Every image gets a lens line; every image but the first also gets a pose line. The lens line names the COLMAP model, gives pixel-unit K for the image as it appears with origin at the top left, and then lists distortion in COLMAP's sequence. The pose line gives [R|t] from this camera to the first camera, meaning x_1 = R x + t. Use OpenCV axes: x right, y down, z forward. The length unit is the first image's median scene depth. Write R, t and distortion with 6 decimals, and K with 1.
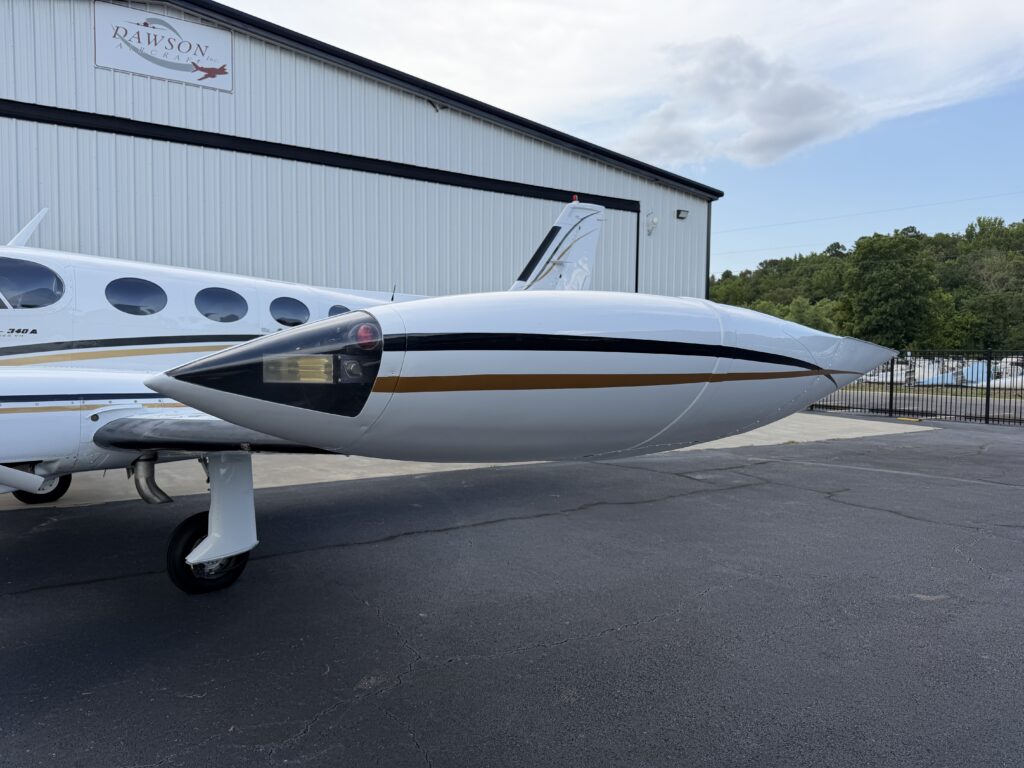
lens RADIAL K [[738.4, 0, 515.4], [0, 738.4, 383.1], [0, 0, 1]] dist [0.065950, -0.092237]
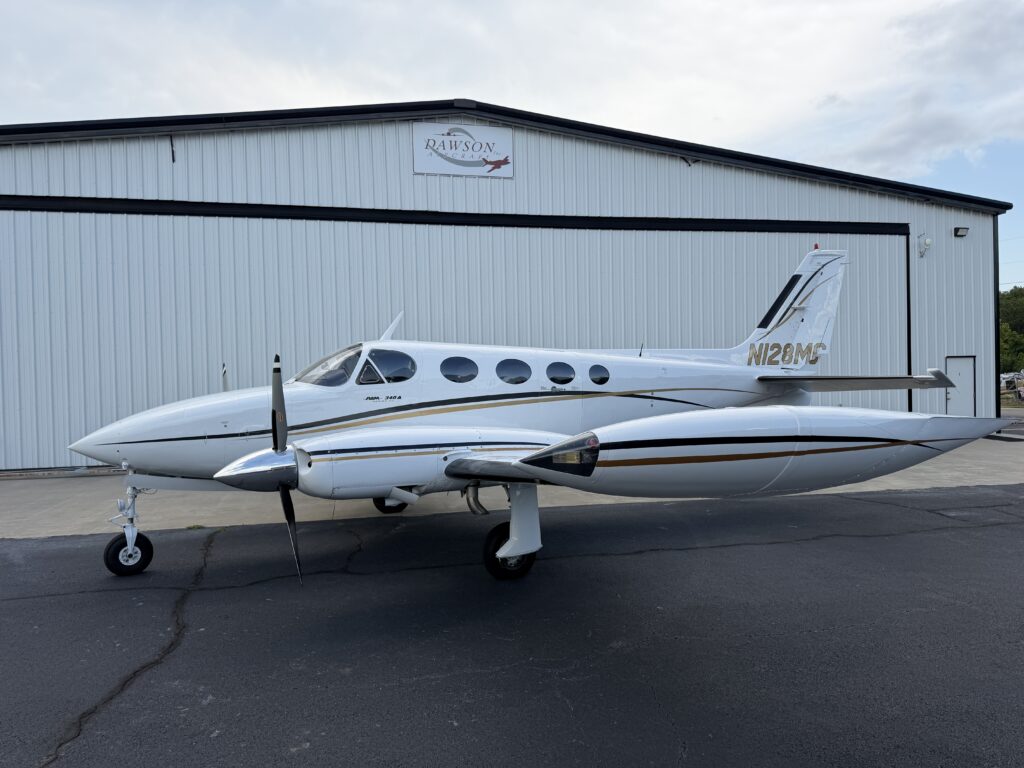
lens RADIAL K [[738.4, 0, 516.5], [0, 738.4, 384.5], [0, 0, 1]] dist [0.065950, -0.092237]
pose [[0.937790, -0.021650, -0.346526, 0.077481], [0.010381, 0.999356, -0.034342, -0.033806], [0.347047, 0.028608, 0.937411, -0.258856]]
